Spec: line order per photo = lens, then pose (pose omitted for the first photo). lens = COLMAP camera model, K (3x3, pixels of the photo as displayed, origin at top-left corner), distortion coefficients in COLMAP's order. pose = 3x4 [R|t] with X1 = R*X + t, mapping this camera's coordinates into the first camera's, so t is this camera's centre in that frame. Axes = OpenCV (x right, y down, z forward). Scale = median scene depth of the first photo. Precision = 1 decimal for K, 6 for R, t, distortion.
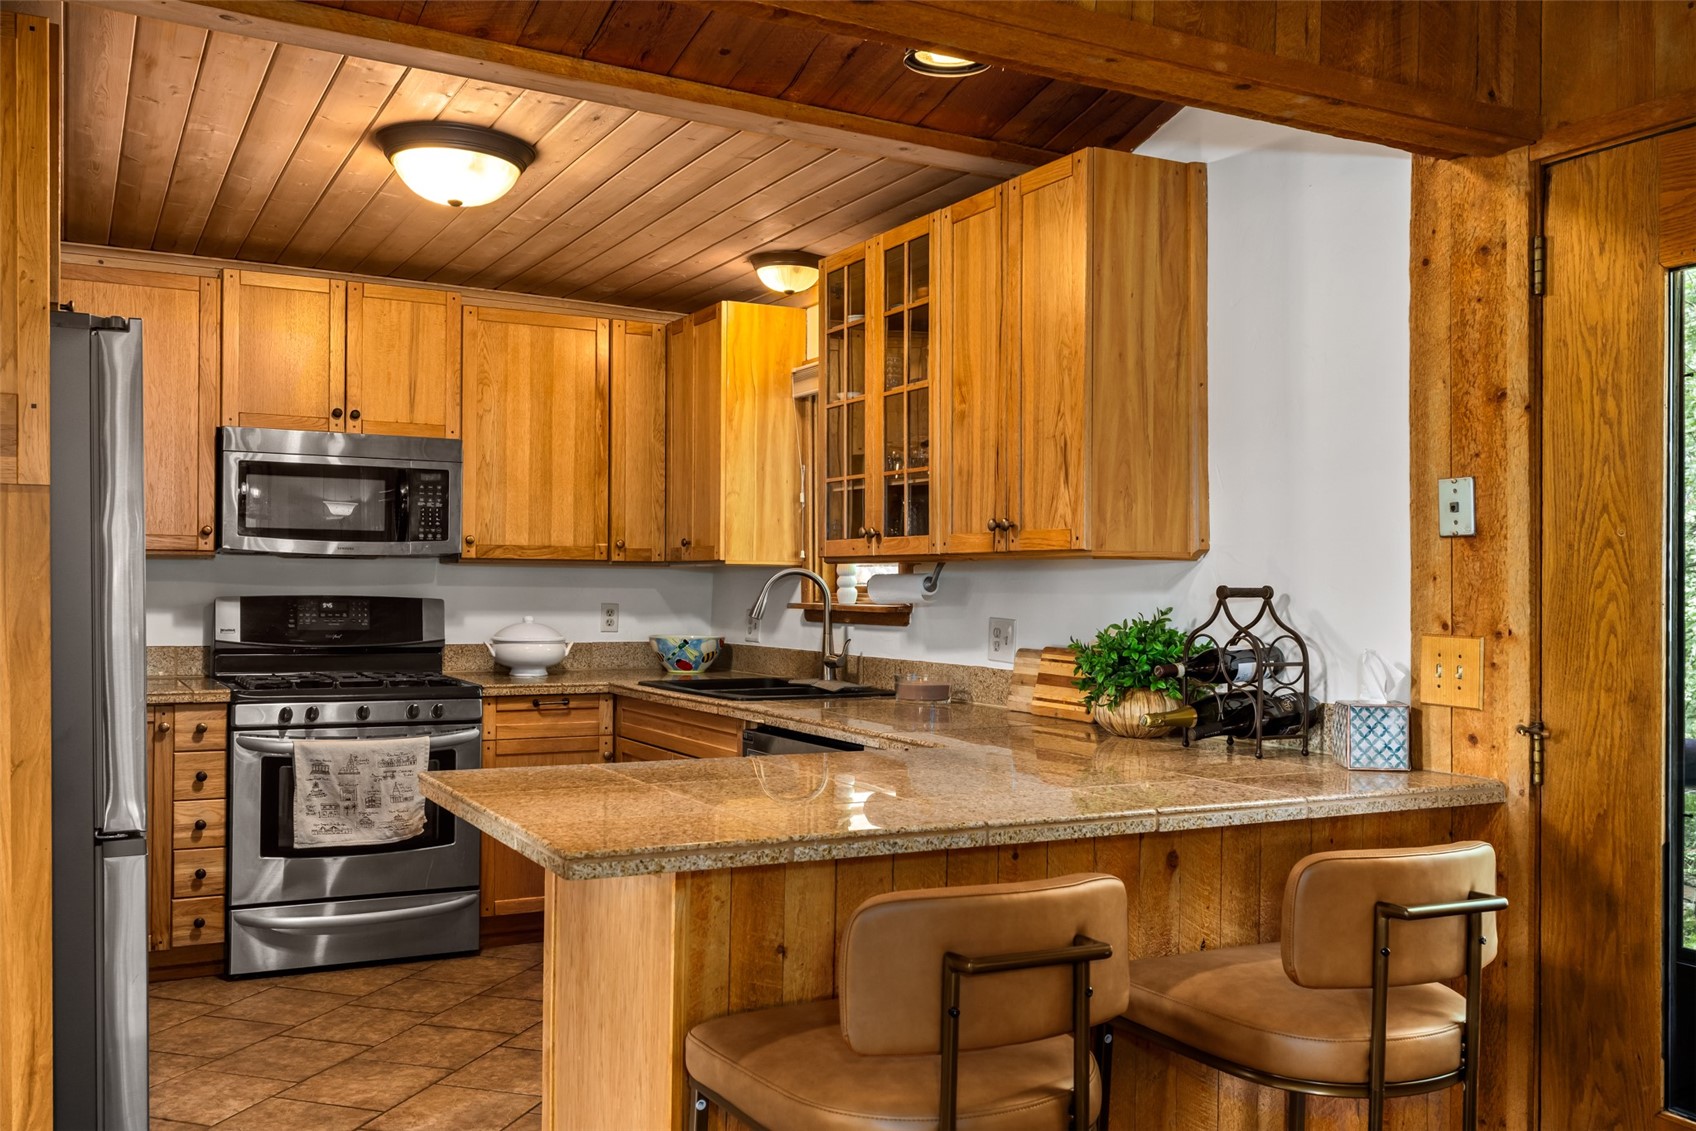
lens RADIAL K [[1477.3, 0, 848.0], [0, 1477.3, 565.5], [0, 0, 1]] dist [-0.003338, 0.006909]
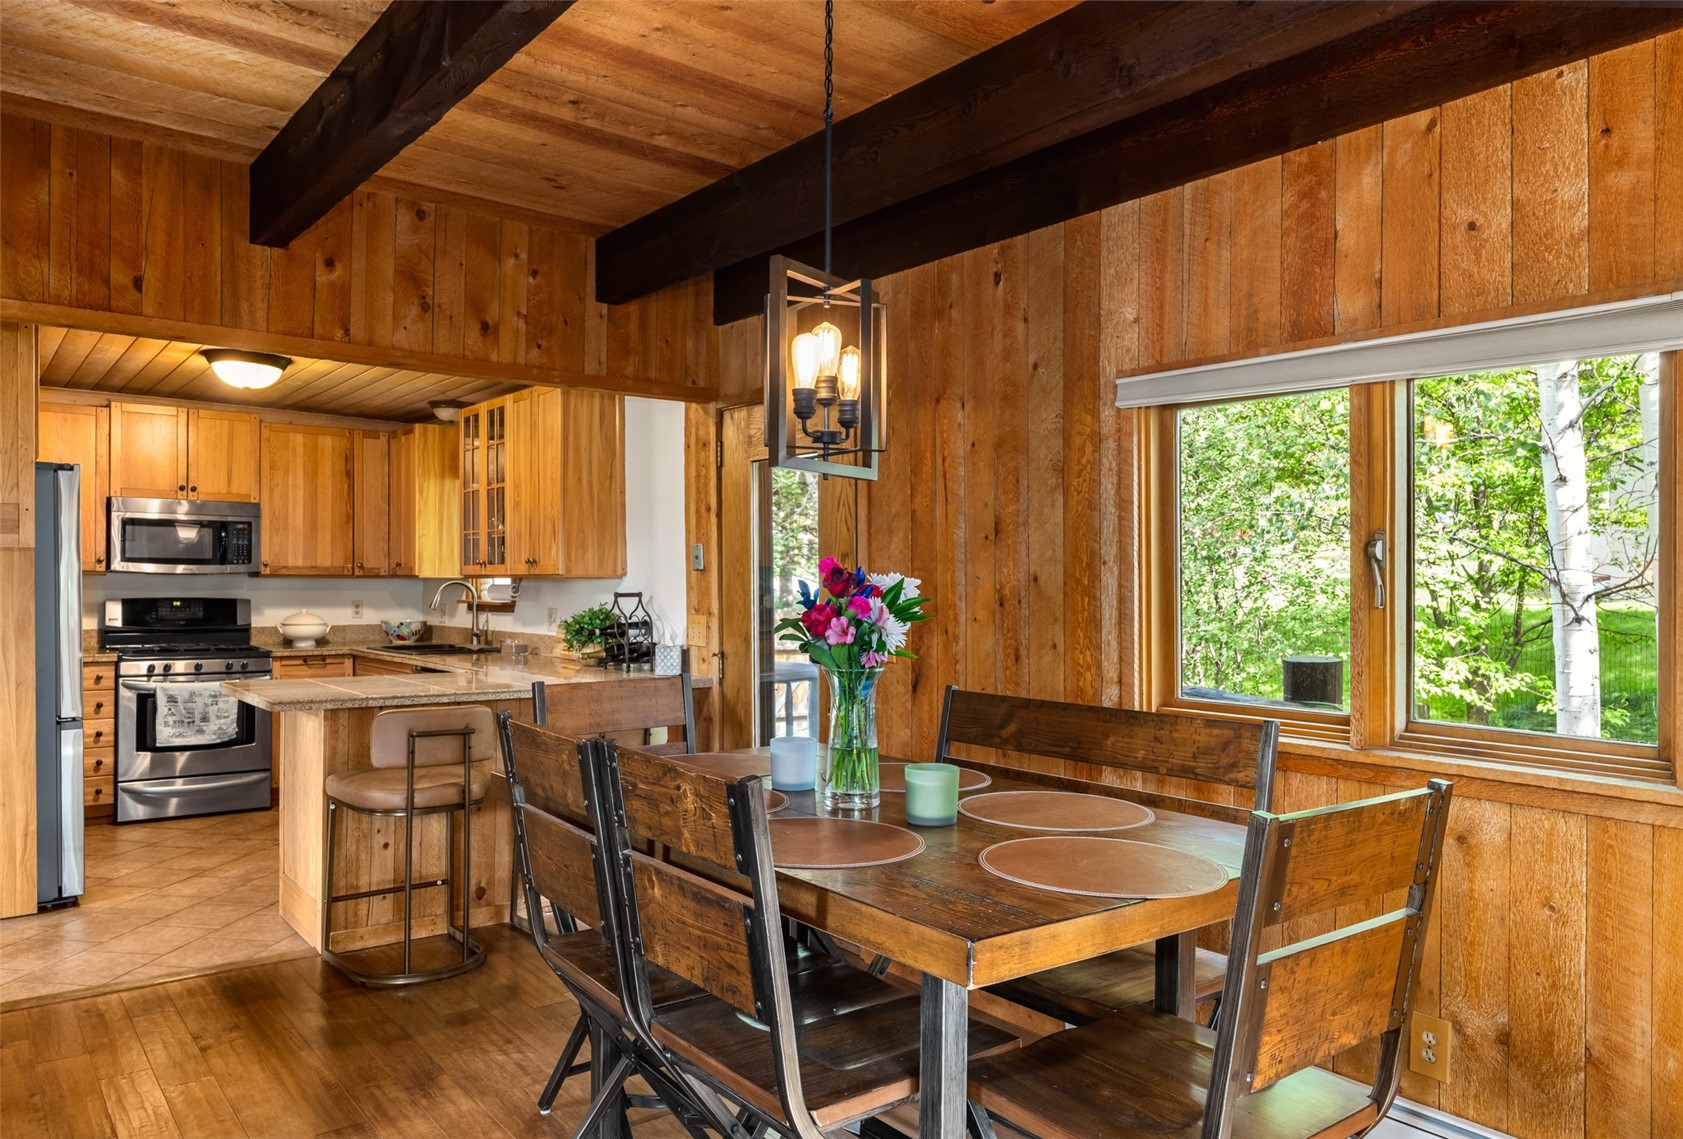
lens RADIAL K [[1444.1, 0, 840.4], [0, 1444.1, 547.5], [0, 0, 1]] dist [0.004773, 0.004357]
pose [[0.995957, -0.005182, 0.089679, 0.261923], [0.005651, 0.999972, -0.004975, -0.025406], [-0.089651, 0.005462, 0.995958, -0.732600]]
